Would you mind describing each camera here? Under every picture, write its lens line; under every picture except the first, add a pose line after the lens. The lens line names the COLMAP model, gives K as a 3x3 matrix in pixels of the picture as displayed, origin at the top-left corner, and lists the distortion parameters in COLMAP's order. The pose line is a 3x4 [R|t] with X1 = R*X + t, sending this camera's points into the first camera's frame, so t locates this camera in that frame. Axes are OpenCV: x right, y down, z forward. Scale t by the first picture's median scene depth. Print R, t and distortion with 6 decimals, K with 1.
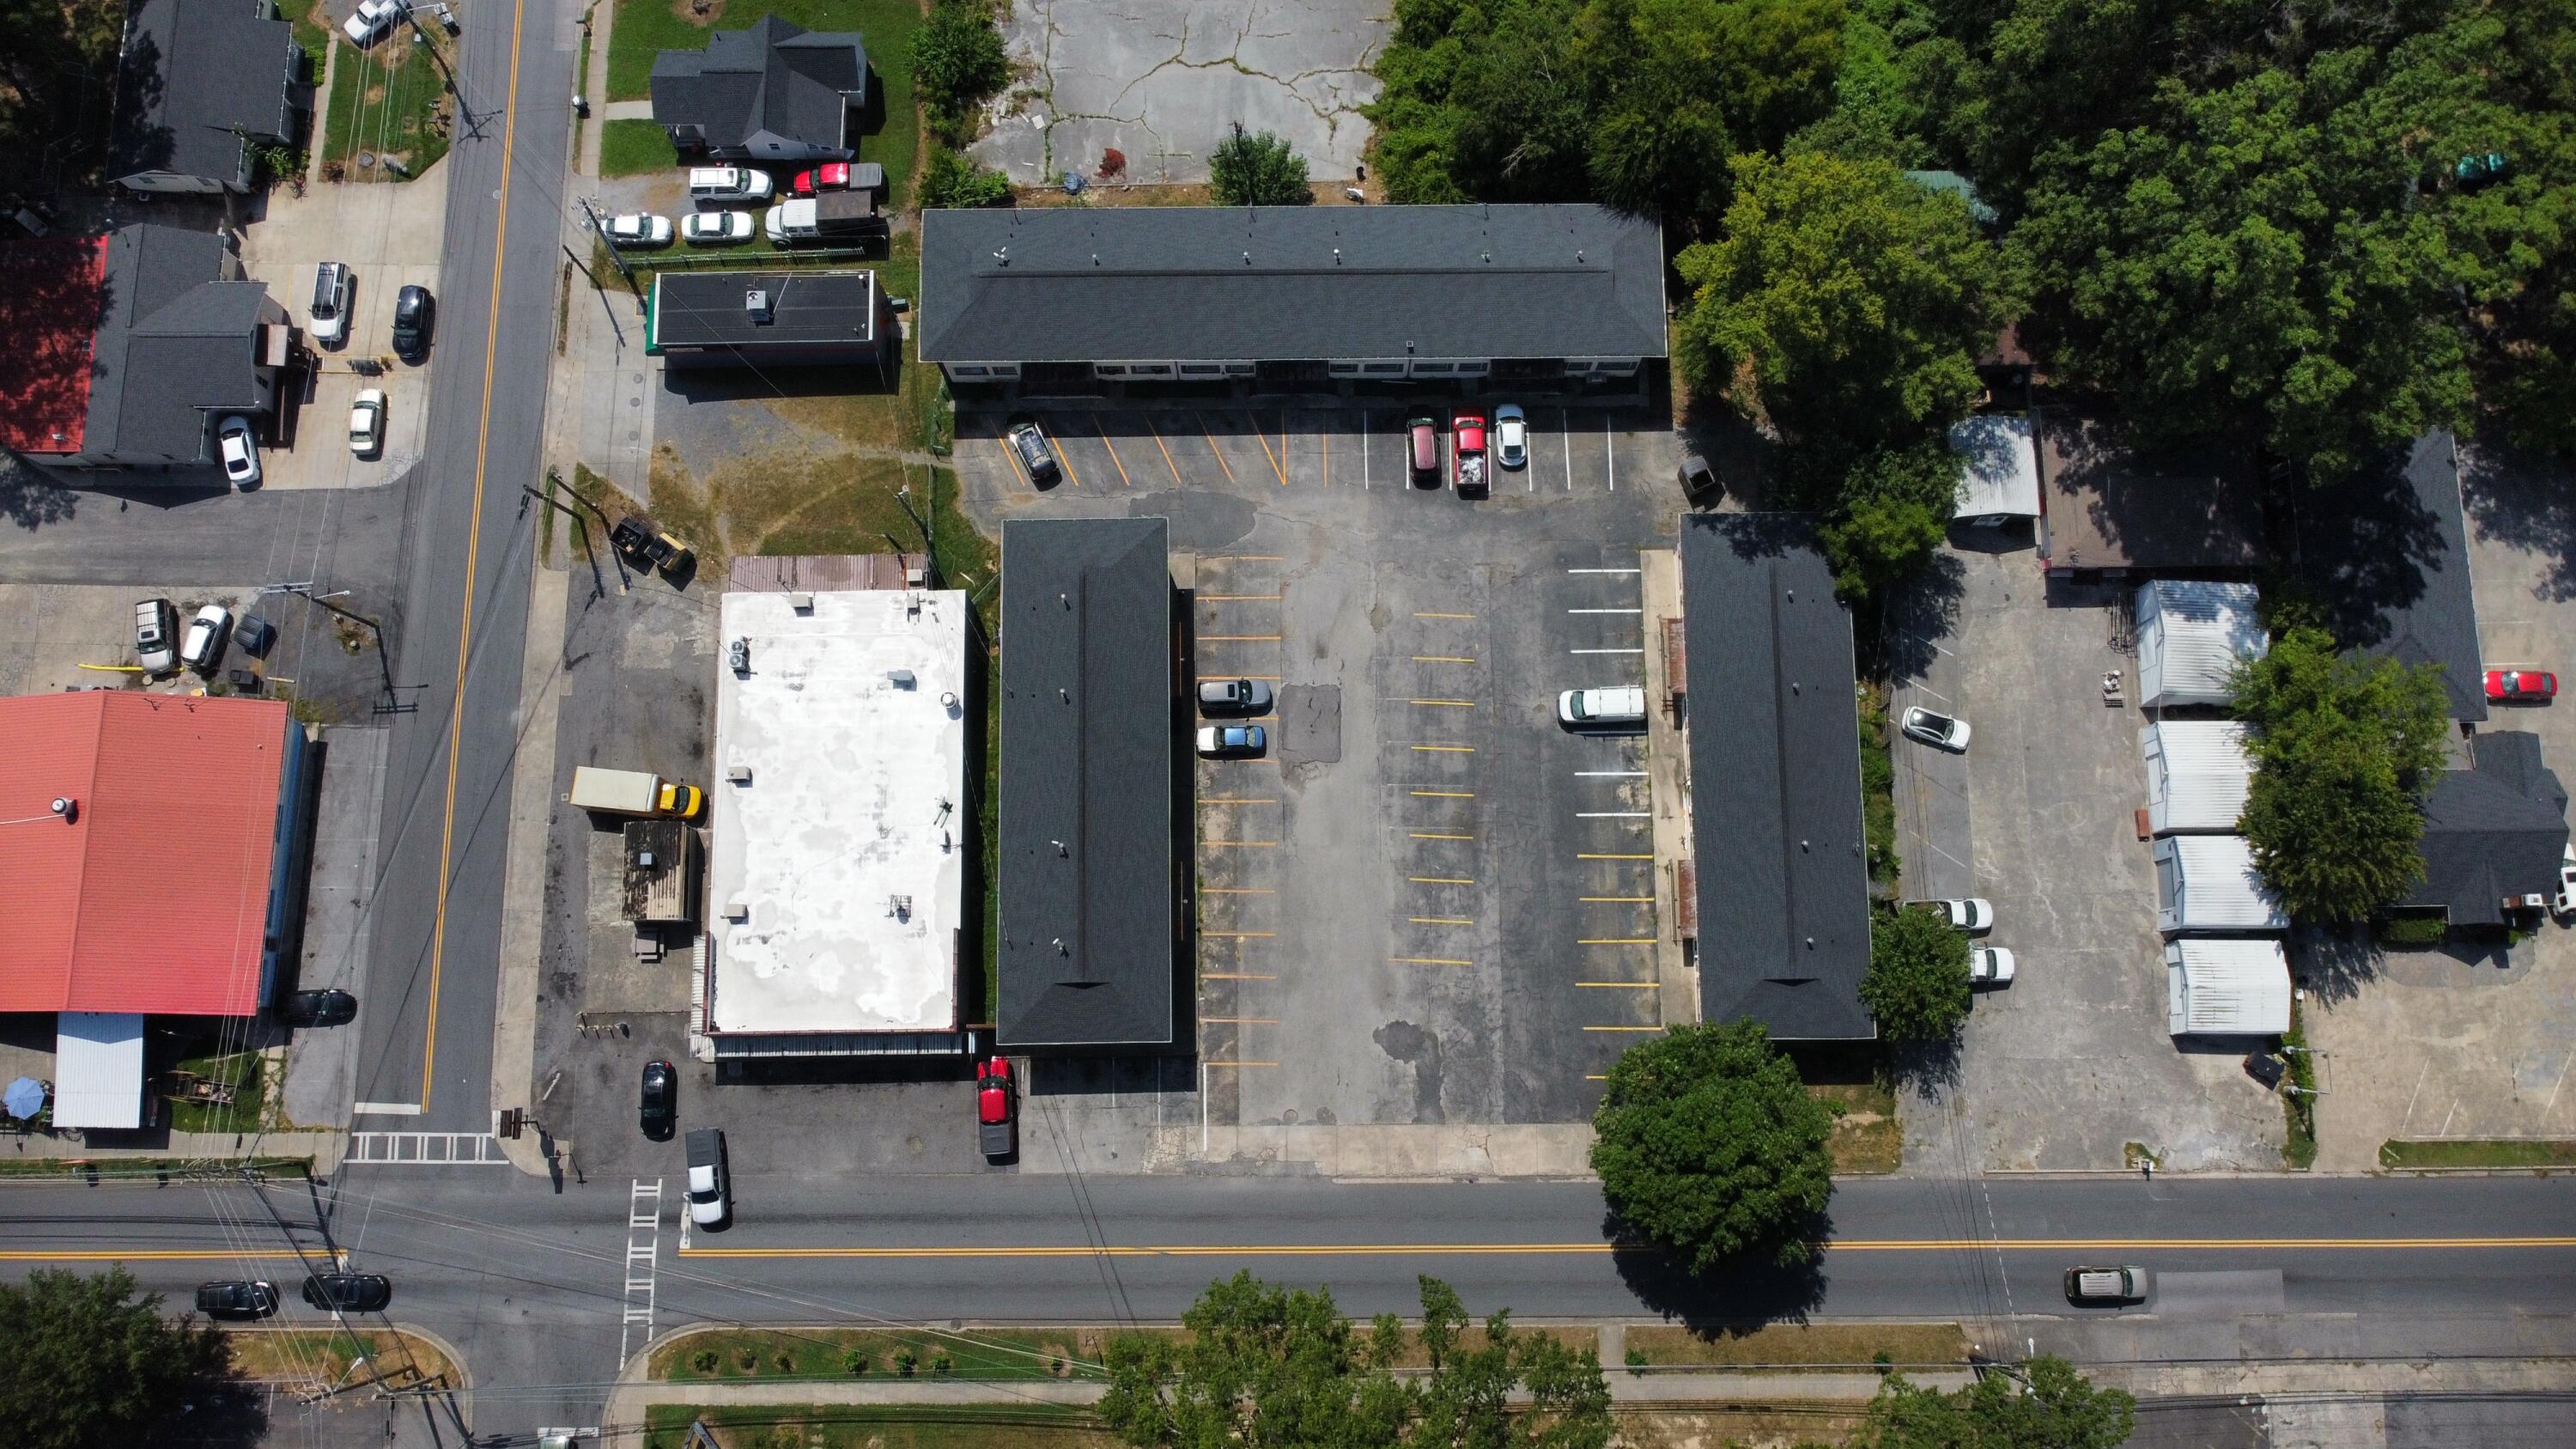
lens RADIAL K [[1948.3, 0, 1290.0], [0, 1948.3, 717.0], [0, 0, 1]] dist [-0.012711, 0.006618]
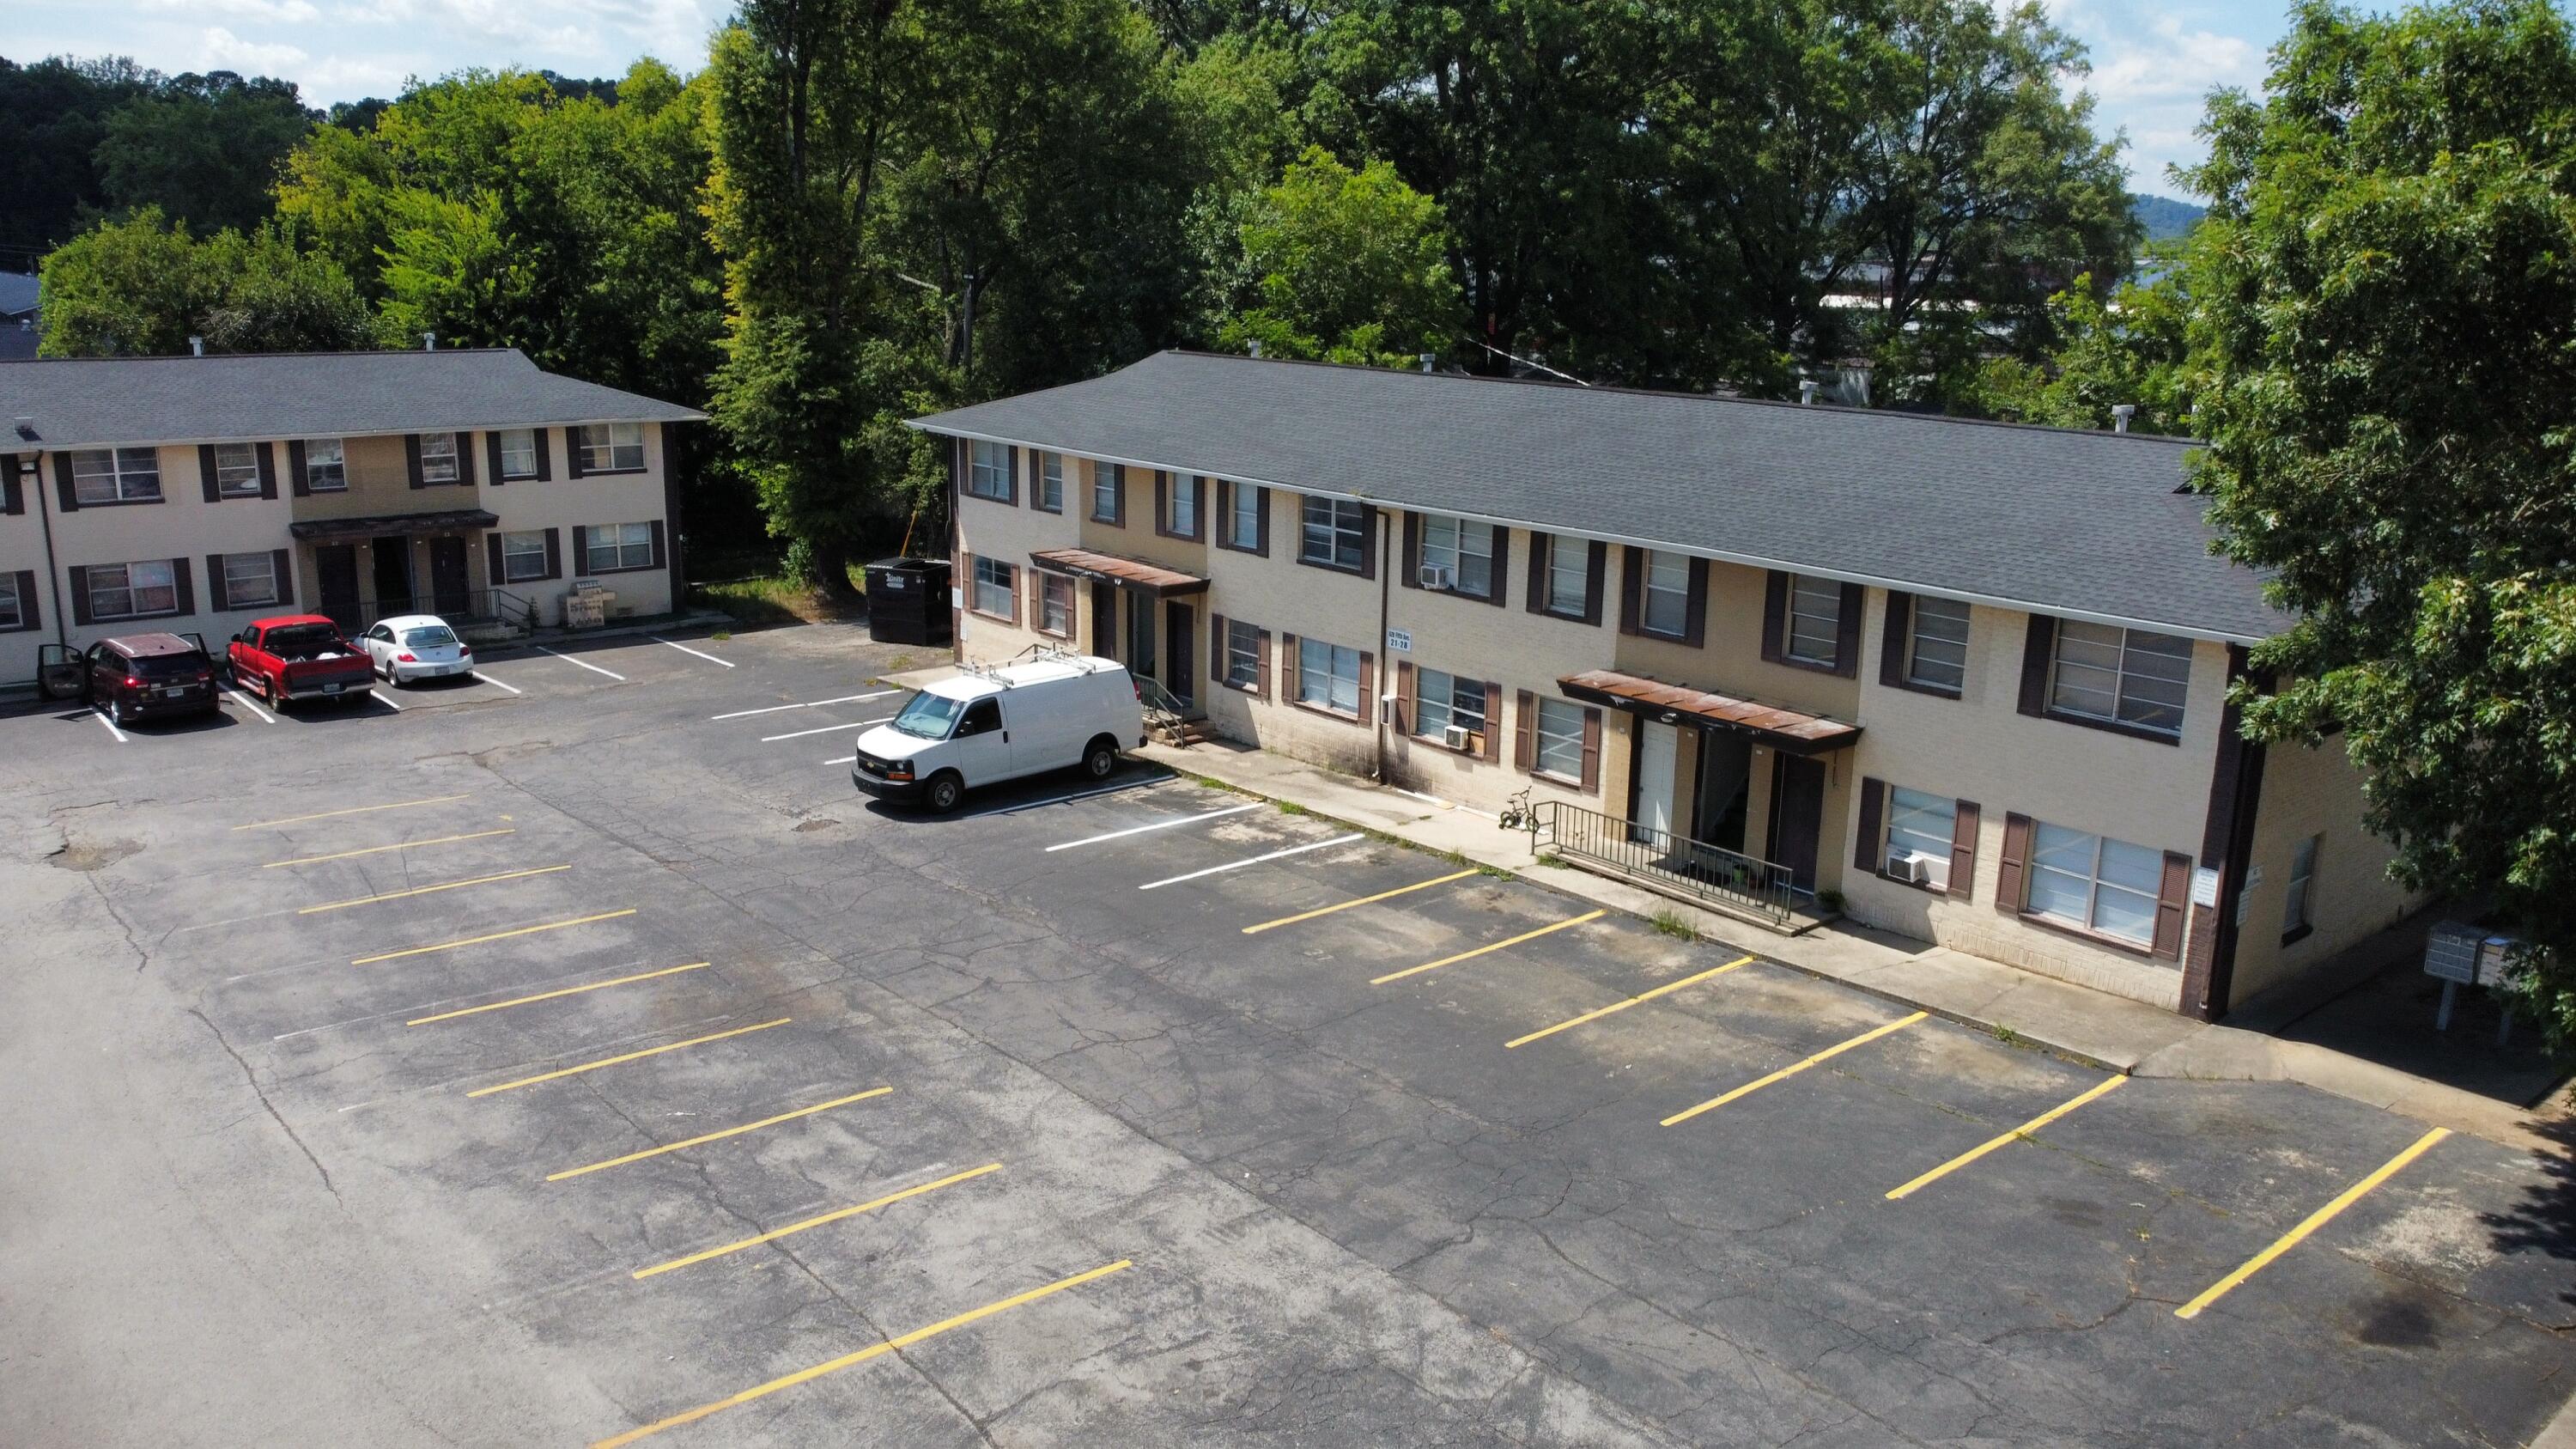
lens RADIAL K [[1948.3, 0, 1272.3], [0, 1948.3, 729.4], [0, 0, 1]] dist [-0.012711, 0.006618]
pose [[0.774513, -0.136011, 0.617763, 0.011267], [0.617894, 0.371741, -0.692832, 0.223516], [-0.135415, 0.918319, 0.371959, 0.890202]]
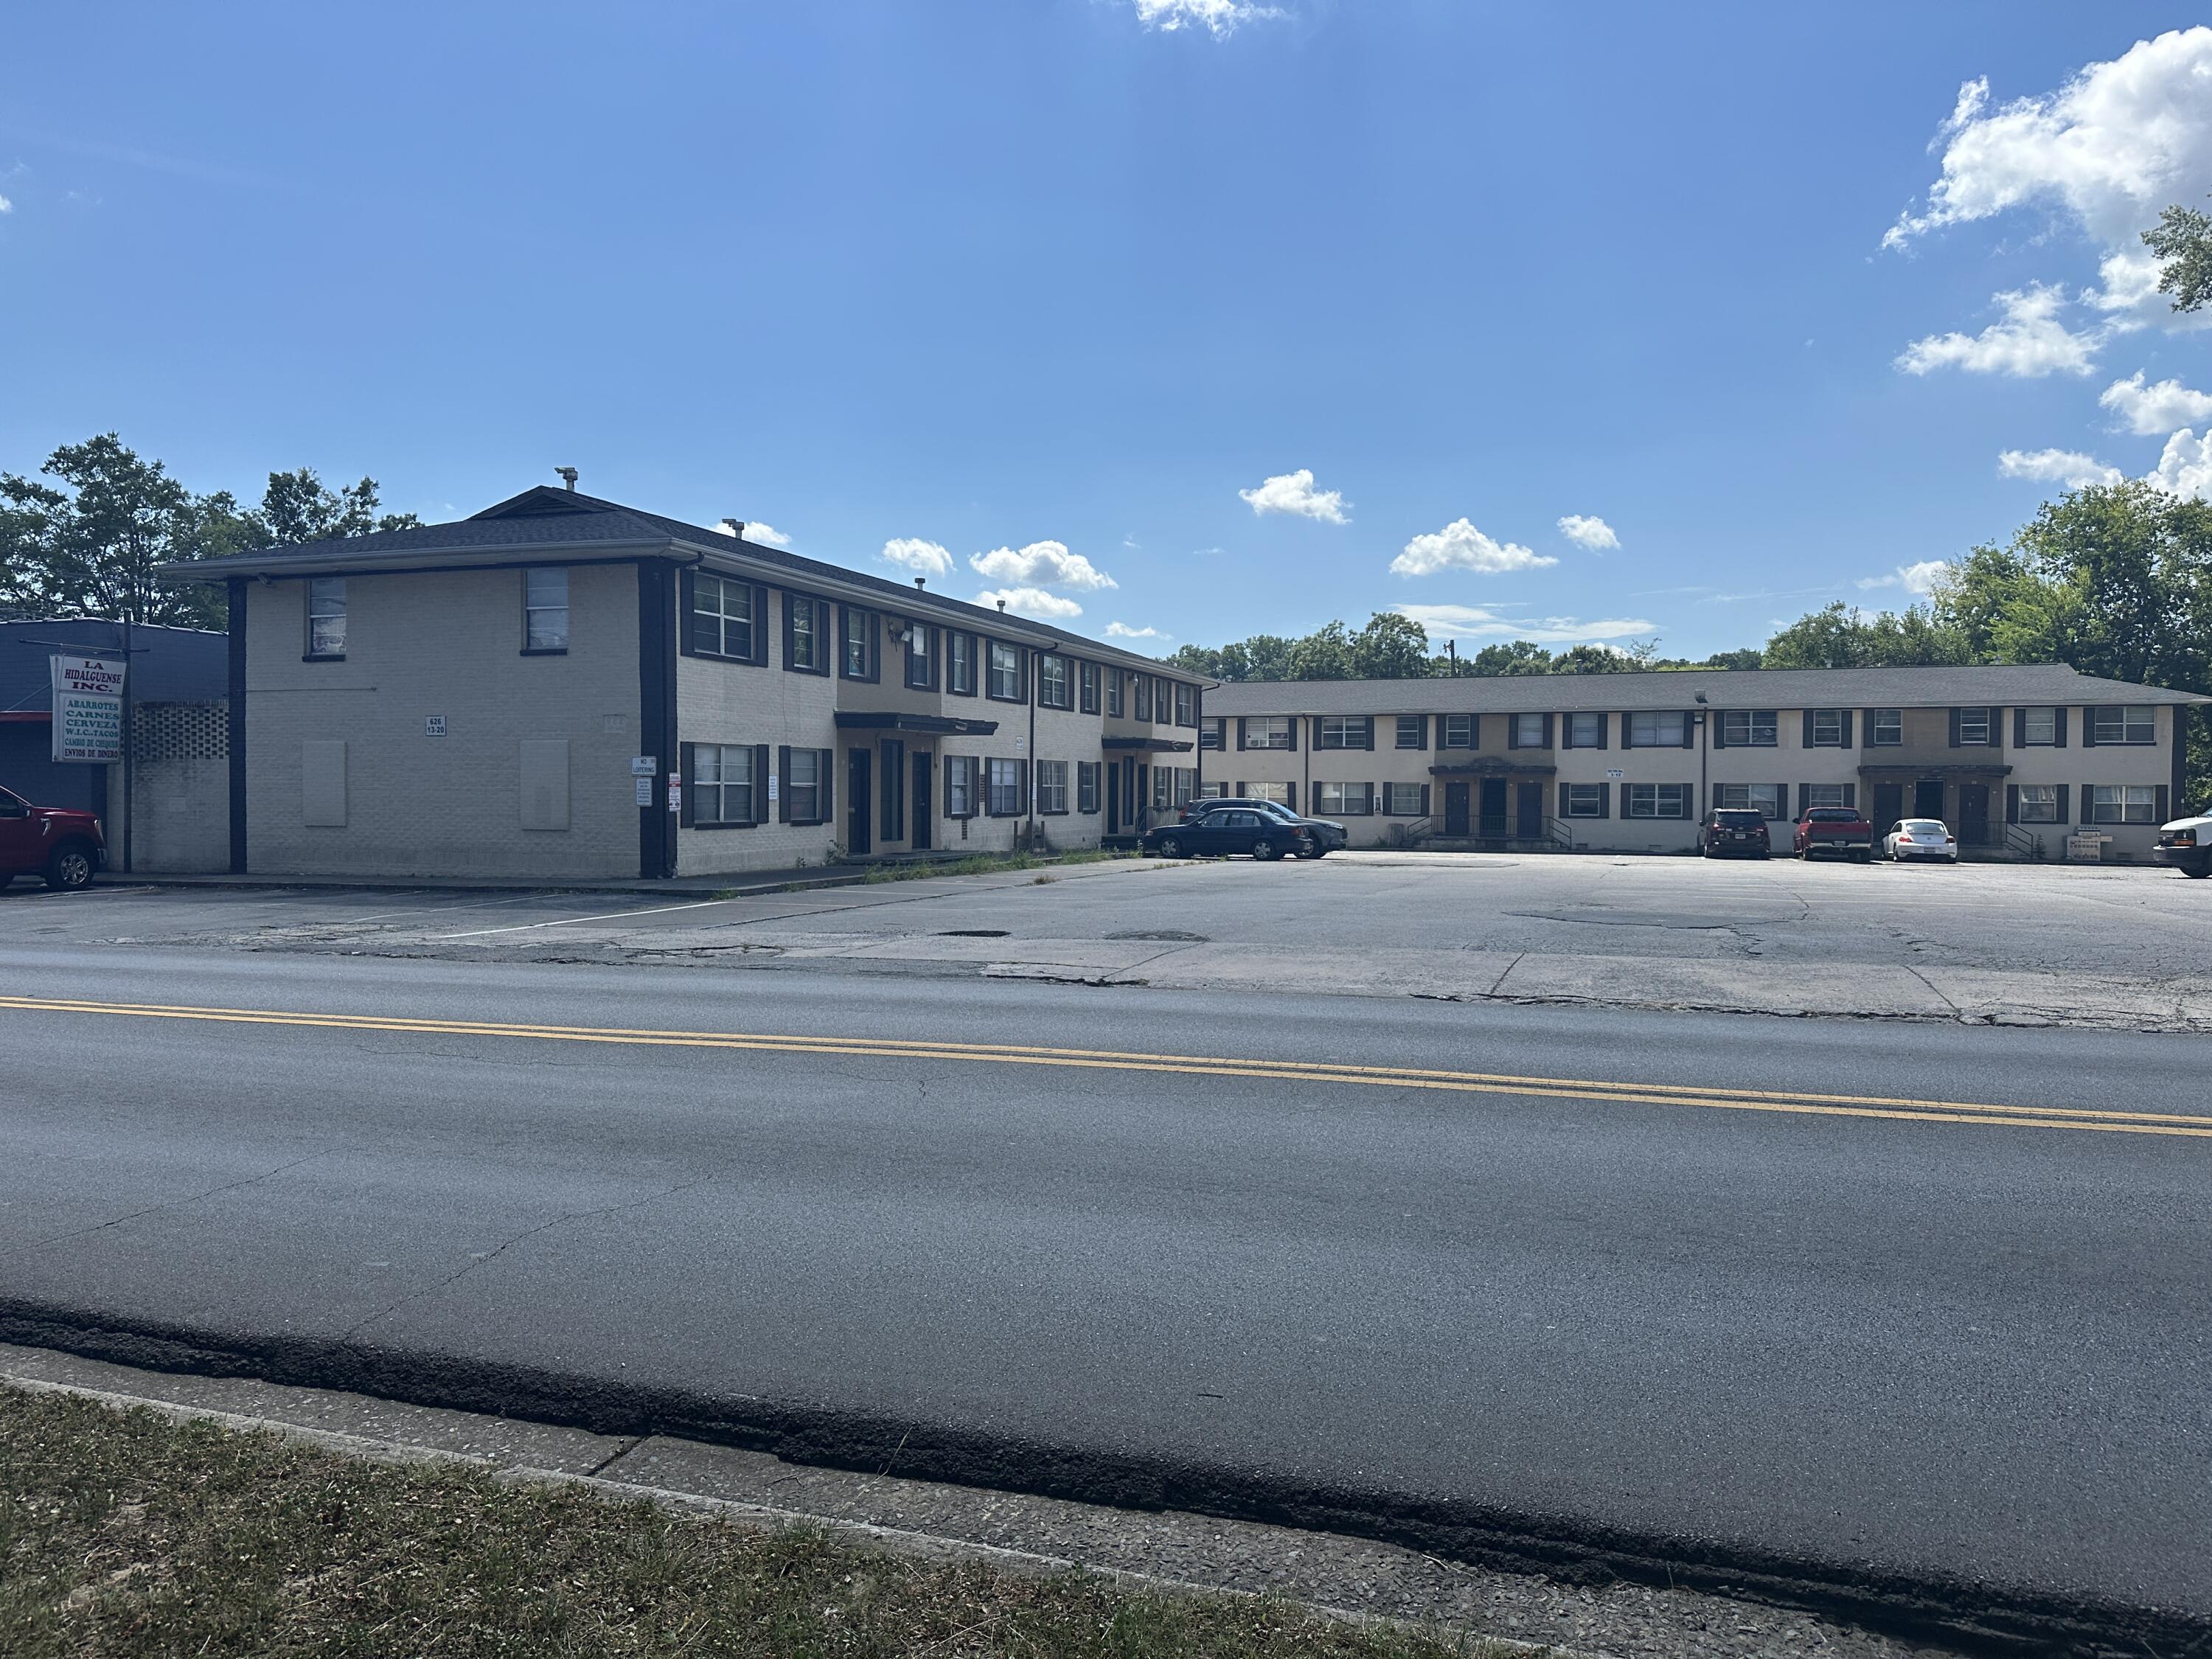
lens RADIAL K [[1543.4, 0, 1103.2], [0, 1543.4, 832.5], [0, 0, 1]] dist [0.072164, -0.086958]
pose [[0.936216, 0.020031, -0.350854, 0.059413], [-0.347282, 0.205588, -0.914947, 0.319464], [0.053804, 0.978434, 0.199431, 0.939834]]
